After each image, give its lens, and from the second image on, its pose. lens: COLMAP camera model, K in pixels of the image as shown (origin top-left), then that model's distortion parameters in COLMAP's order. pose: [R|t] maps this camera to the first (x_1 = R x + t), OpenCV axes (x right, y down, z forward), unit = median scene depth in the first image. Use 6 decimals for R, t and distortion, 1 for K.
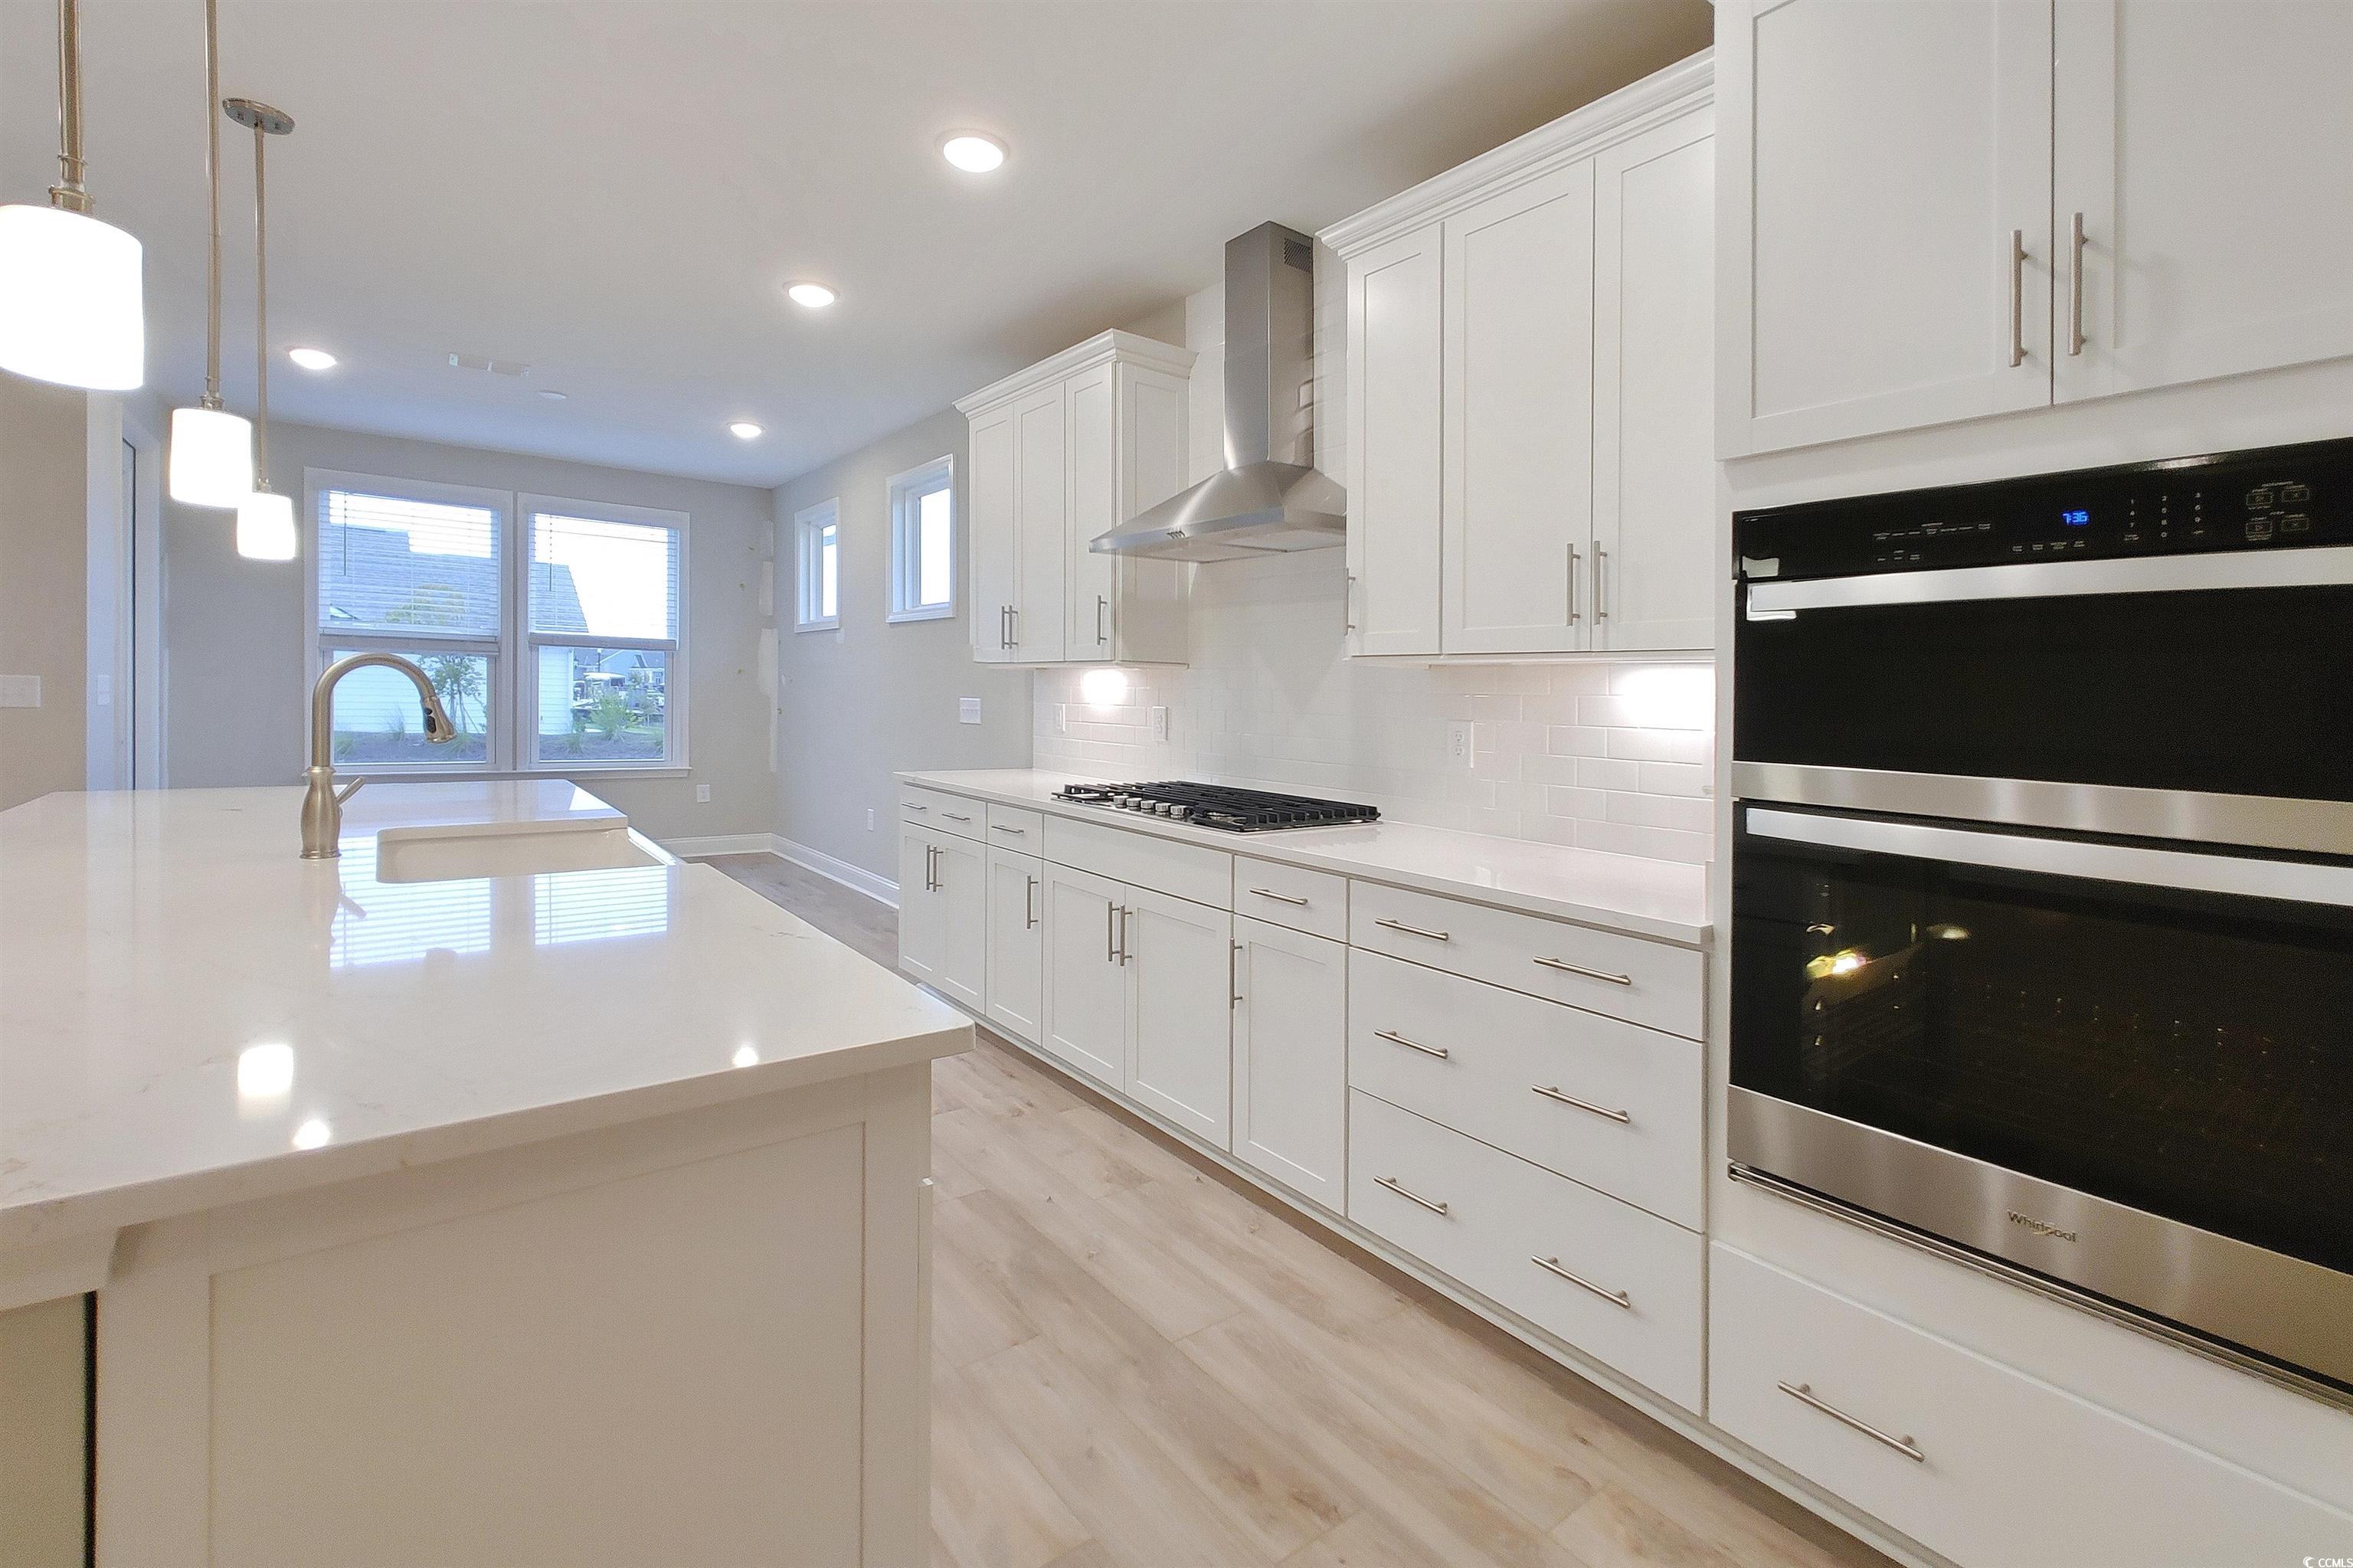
lens RADIAL K [[1024.8, 0, 1137.9], [0, 1024.8, 660.2], [0, 0, 1]] dist [-0.002107, 0.003456]
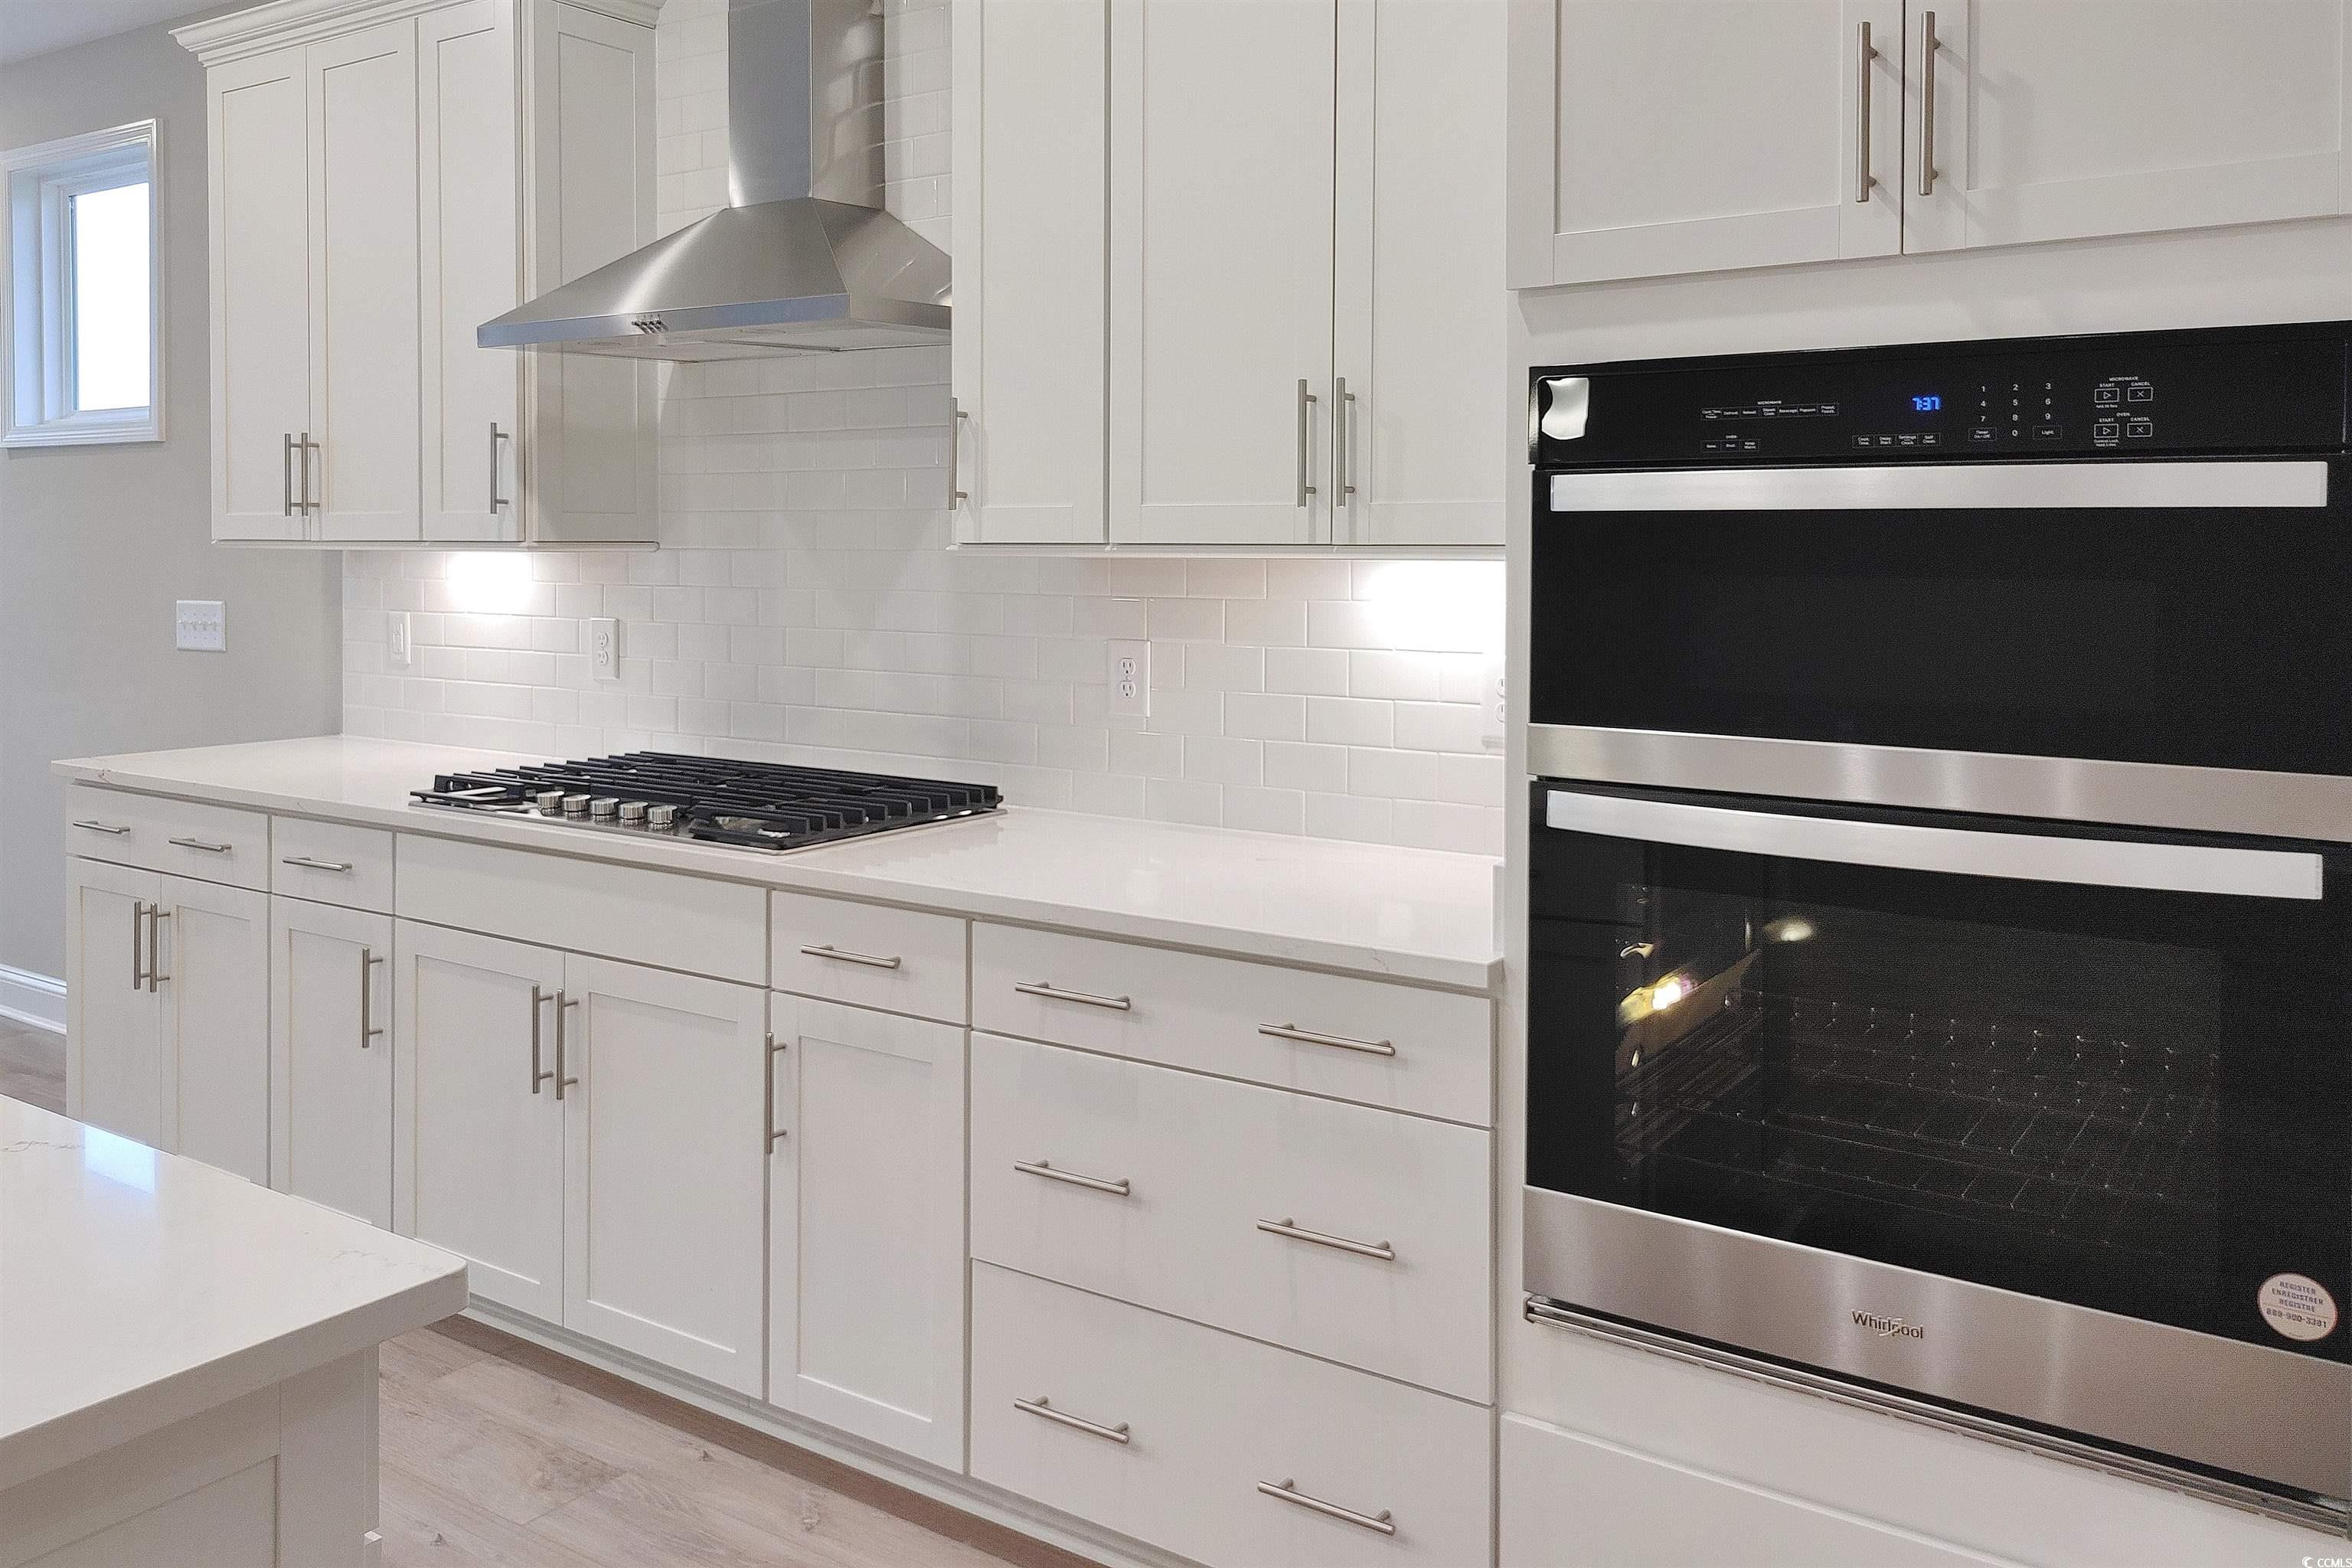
lens RADIAL K [[1856.2, 0, 1133.4], [0, 1856.2, 523.0], [0, 0, 1]] dist [0.025547, -0.002744]
pose [[0.946562, -0.009043, 0.322395, -0.058043], [0.003189, 0.999820, 0.018681, -0.044728], [-0.322506, -0.016654, 0.946421, -0.077630]]
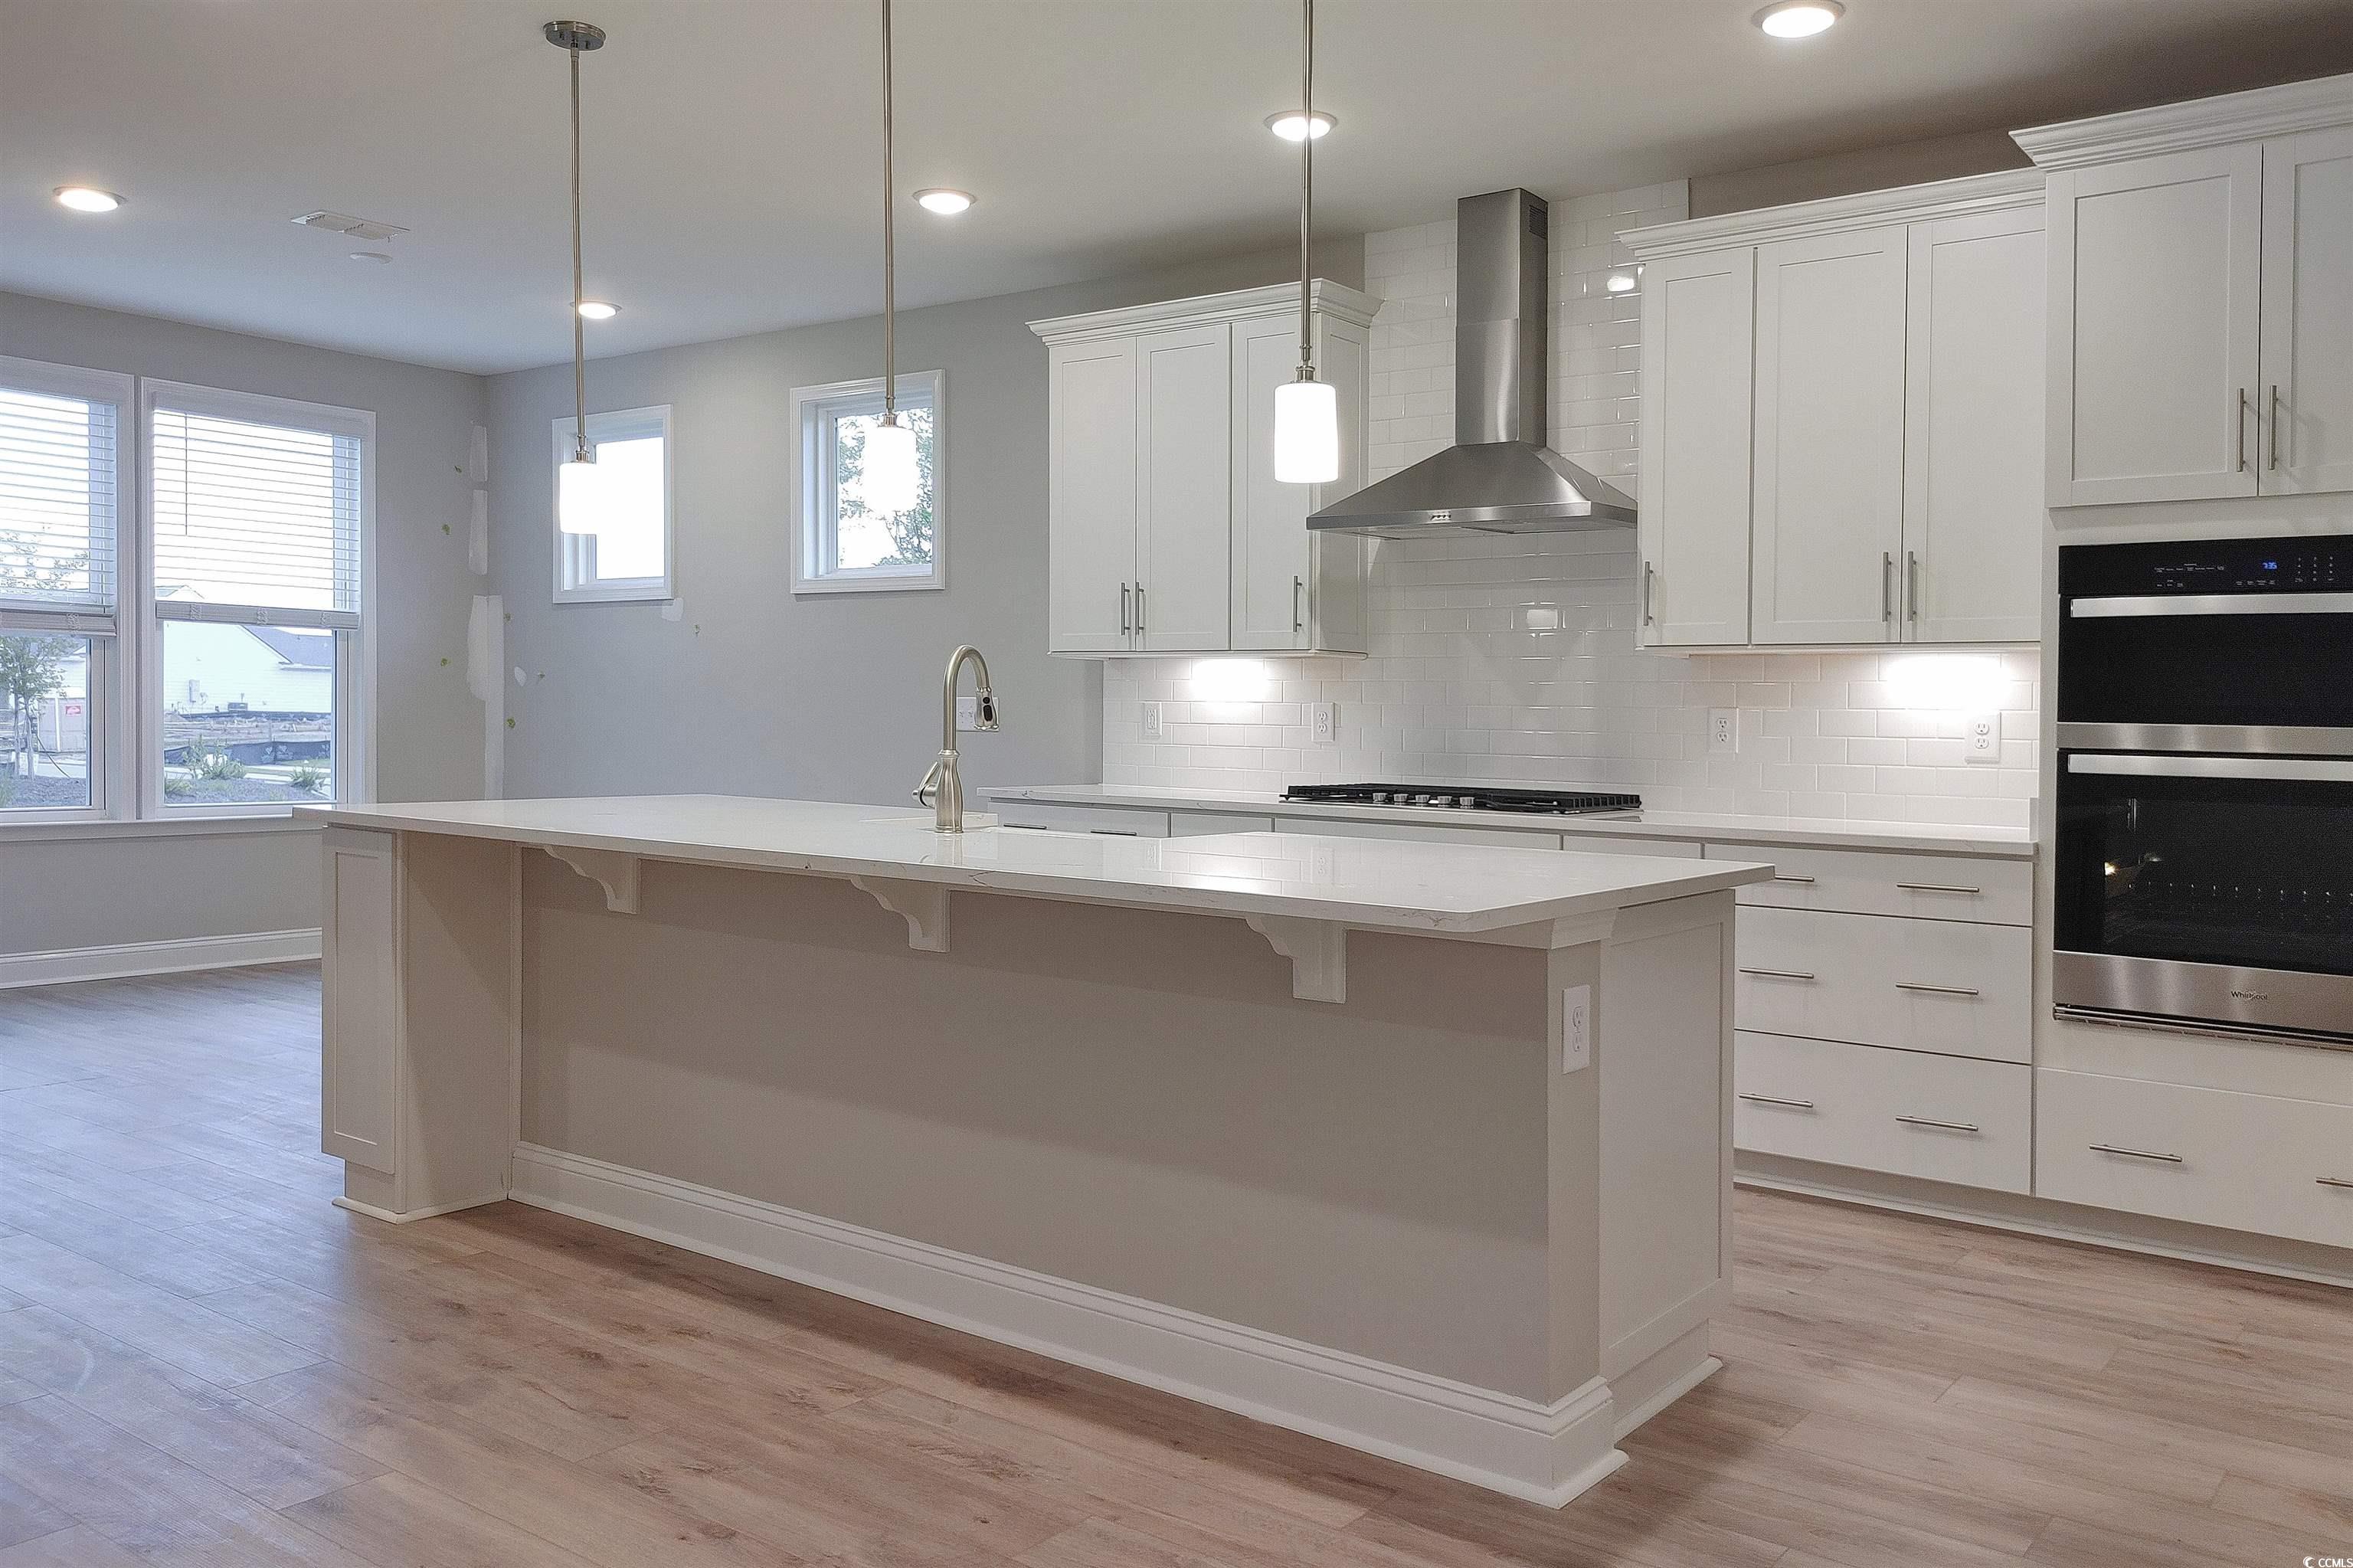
lens RADIAL K [[1765.1, 0, 1221.7], [0, 1765.1, 660.8], [0, 0, 1]] dist [0.009856, 0.003796]
pose [[0.961290, 0.004018, 0.275509, -0.863199], [-0.005779, 0.999968, 0.005579, 0.004729], [-0.275478, -0.006955, 0.961282, -0.739387]]
